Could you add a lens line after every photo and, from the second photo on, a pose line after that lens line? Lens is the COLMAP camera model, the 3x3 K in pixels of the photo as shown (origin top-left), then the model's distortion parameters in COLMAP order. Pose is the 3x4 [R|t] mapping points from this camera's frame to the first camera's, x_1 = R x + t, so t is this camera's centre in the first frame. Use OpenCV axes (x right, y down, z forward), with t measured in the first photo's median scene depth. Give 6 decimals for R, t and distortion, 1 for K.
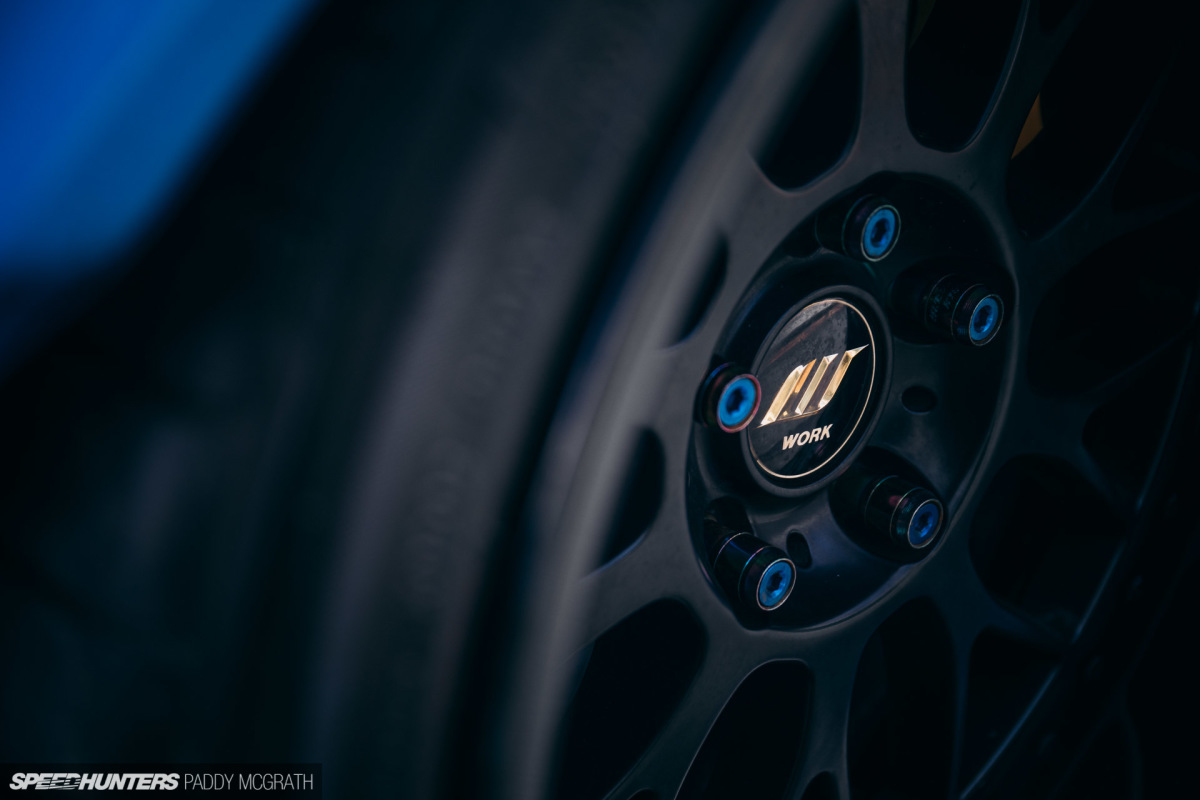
lens RADIAL K [[2418.7, 0, 600.1], [0, 2418.7, 401.2], [0, 0, 1]] dist [0.042563, 0.000000]
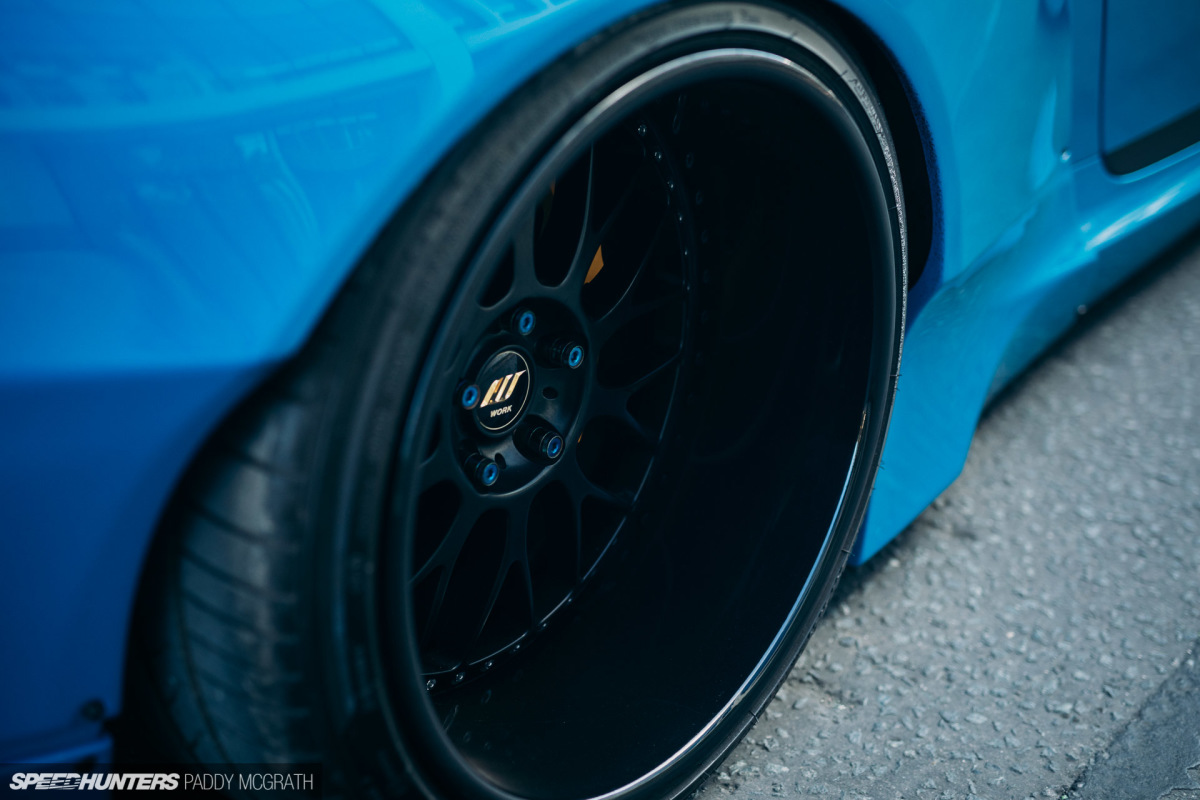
lens RADIAL K [[1801.0, 0, 601.5], [0, 1801.0, 401.8], [0, 0, 1]] dist [-0.002053, 0.000000]
pose [[0.990800, -0.047829, 0.126599, -0.036849], [0.048741, 0.998803, -0.004114, 0.017649], [-0.126251, 0.010247, 0.991945, -0.717105]]
